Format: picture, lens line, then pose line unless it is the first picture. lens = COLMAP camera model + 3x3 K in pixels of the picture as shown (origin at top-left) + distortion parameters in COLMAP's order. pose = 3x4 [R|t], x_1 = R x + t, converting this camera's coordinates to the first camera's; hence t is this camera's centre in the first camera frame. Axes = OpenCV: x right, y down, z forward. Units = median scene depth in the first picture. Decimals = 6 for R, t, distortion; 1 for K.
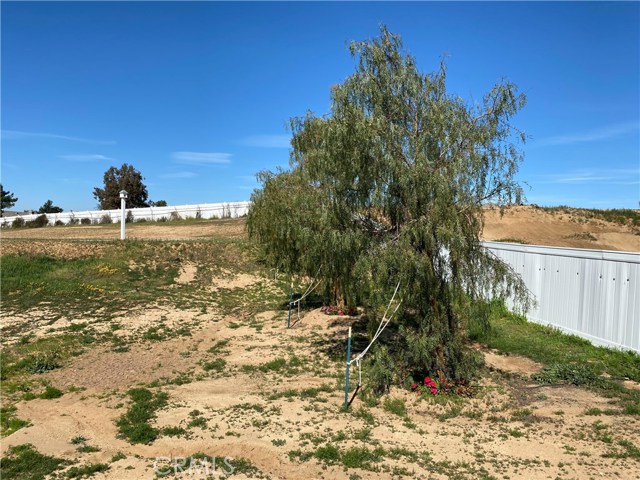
lens RADIAL K [[492.8, 0, 314.6], [0, 492.8, 238.1], [0, 0, 1]] dist [0.013605, -0.009417]
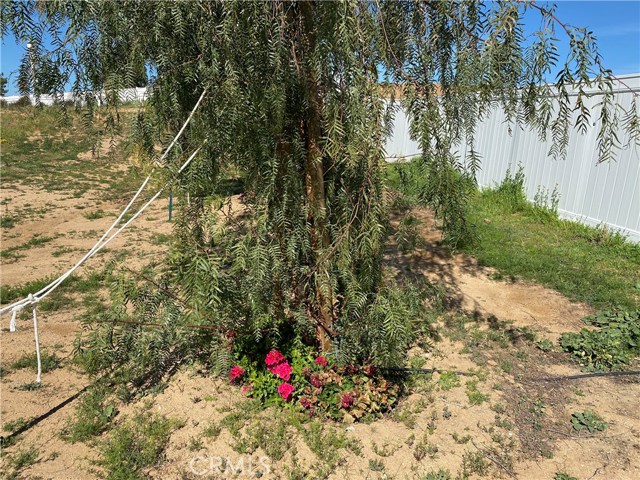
lens RADIAL K [[492.8, 0, 314.6], [0, 492.8, 238.1], [0, 0, 1]] dist [0.013605, -0.009417]
pose [[0.998696, 0.028534, -0.042326, 0.216962], [-0.019421, 0.979212, 0.201906, 0.100428], [0.047207, -0.200821, 0.978490, 0.528218]]
